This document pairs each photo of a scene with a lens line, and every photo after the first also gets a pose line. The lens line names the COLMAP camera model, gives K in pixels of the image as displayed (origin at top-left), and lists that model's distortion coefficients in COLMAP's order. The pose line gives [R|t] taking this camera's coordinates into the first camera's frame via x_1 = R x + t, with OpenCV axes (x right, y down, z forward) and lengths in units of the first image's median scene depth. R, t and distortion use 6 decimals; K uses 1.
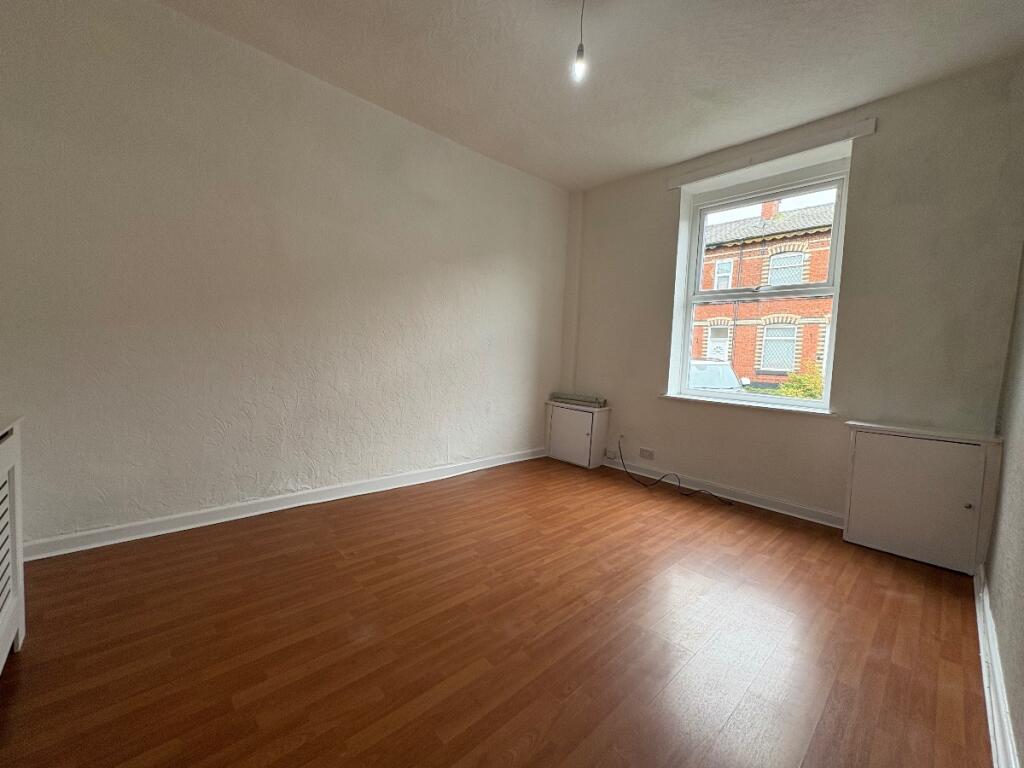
lens RADIAL K [[408.4, 0, 509.6], [0, 408.4, 385.3], [0, 0, 1]] dist [0.001481, 0.000350]
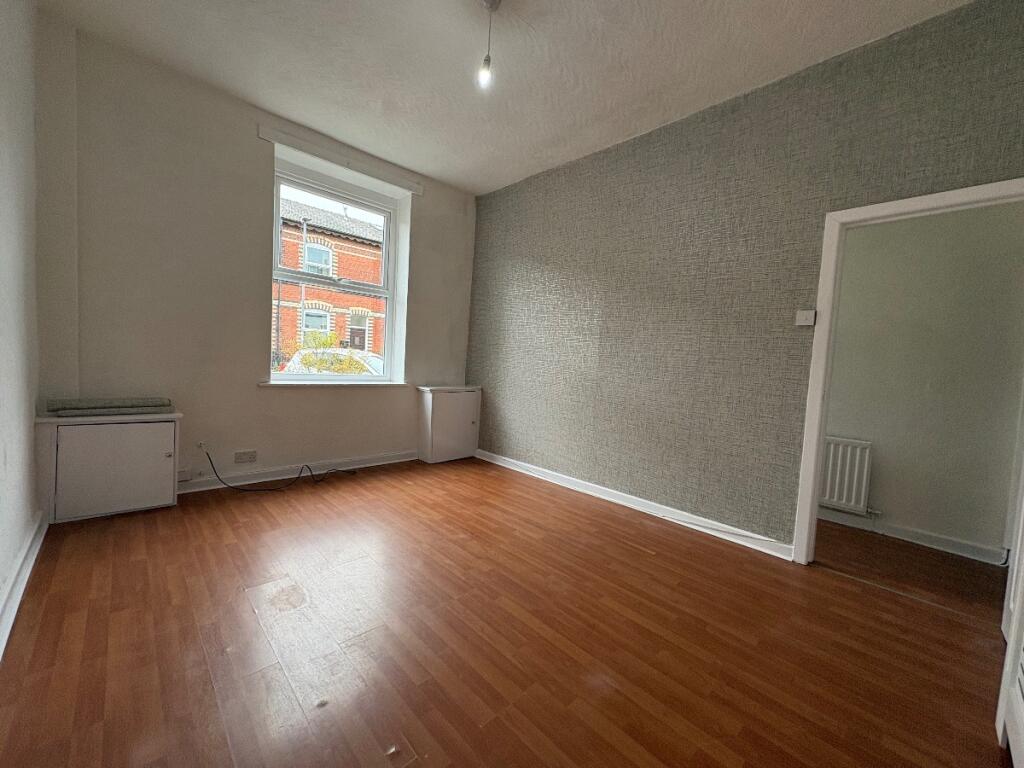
lens RADIAL K [[408.4, 0, 509.6], [0, 408.4, 385.3], [0, 0, 1]] dist [0.001481, 0.000350]
pose [[-0.014358, -0.108351, 0.994009, -0.618645], [0.017986, 0.993923, 0.108602, -0.070971], [-0.999735, 0.019437, -0.012322, 0.632589]]
